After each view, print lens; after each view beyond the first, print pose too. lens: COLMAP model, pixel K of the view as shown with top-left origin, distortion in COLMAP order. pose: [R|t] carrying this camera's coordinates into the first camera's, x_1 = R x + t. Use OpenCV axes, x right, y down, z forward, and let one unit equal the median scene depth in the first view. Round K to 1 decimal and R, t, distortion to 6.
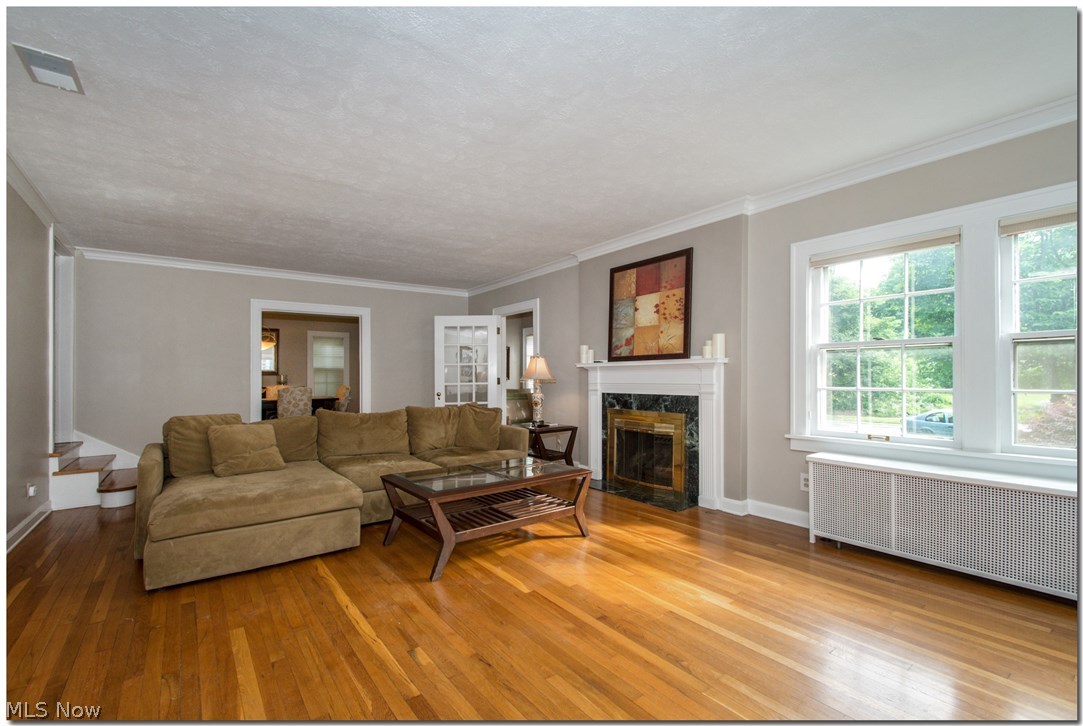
lens RADIAL K [[481.7, 0, 547.3], [0, 481.7, 379.2], [0, 0, 1]] dist [-0.001377, -0.000515]
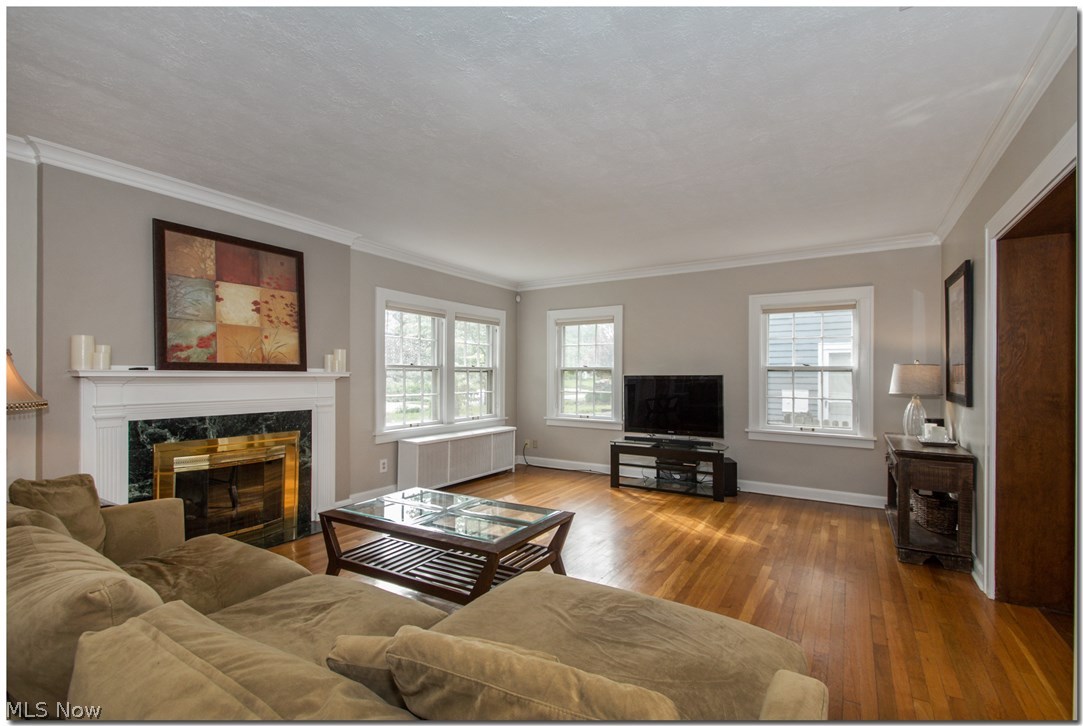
lens RADIAL K [[481.7, 0, 547.3], [0, 481.7, 379.2], [0, 0, 1]] dist [-0.001377, -0.000515]
pose [[-0.361777, -0.004494, 0.932254, -0.700255], [0.000929, 0.999986, 0.005181, -0.028823], [-0.932264, 0.002741, -0.361767, 0.838248]]
